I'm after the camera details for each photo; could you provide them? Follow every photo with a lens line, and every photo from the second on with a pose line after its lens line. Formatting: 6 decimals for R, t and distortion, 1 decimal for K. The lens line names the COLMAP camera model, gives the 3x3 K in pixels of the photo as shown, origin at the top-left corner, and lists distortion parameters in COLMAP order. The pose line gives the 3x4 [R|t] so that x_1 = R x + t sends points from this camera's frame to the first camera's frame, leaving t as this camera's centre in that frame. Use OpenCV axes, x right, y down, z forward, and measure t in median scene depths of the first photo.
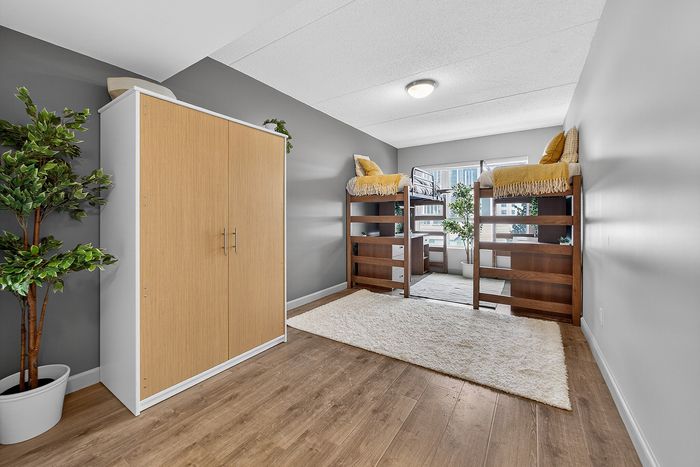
lens RADIAL K [[276.9, 0, 352.2], [0, 276.9, 216.8], [0, 0, 1]] dist [-0.000473, -0.000146]
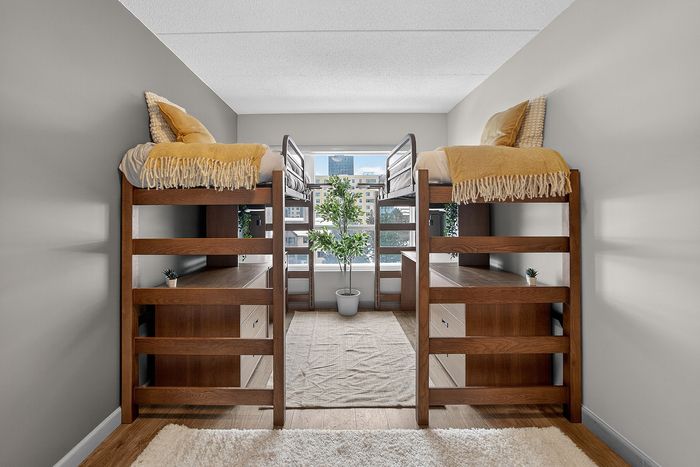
lens RADIAL K [[344.6, 0, 349.8], [0, 344.6, 212.3], [0, 0, 1]] dist [-0.003625, -0.000180]
pose [[0.874830, 0.006435, 0.484387, 0.026807], [0.000111, 0.999909, -0.013485, -0.033929], [-0.484430, 0.011851, 0.874750, 0.412056]]
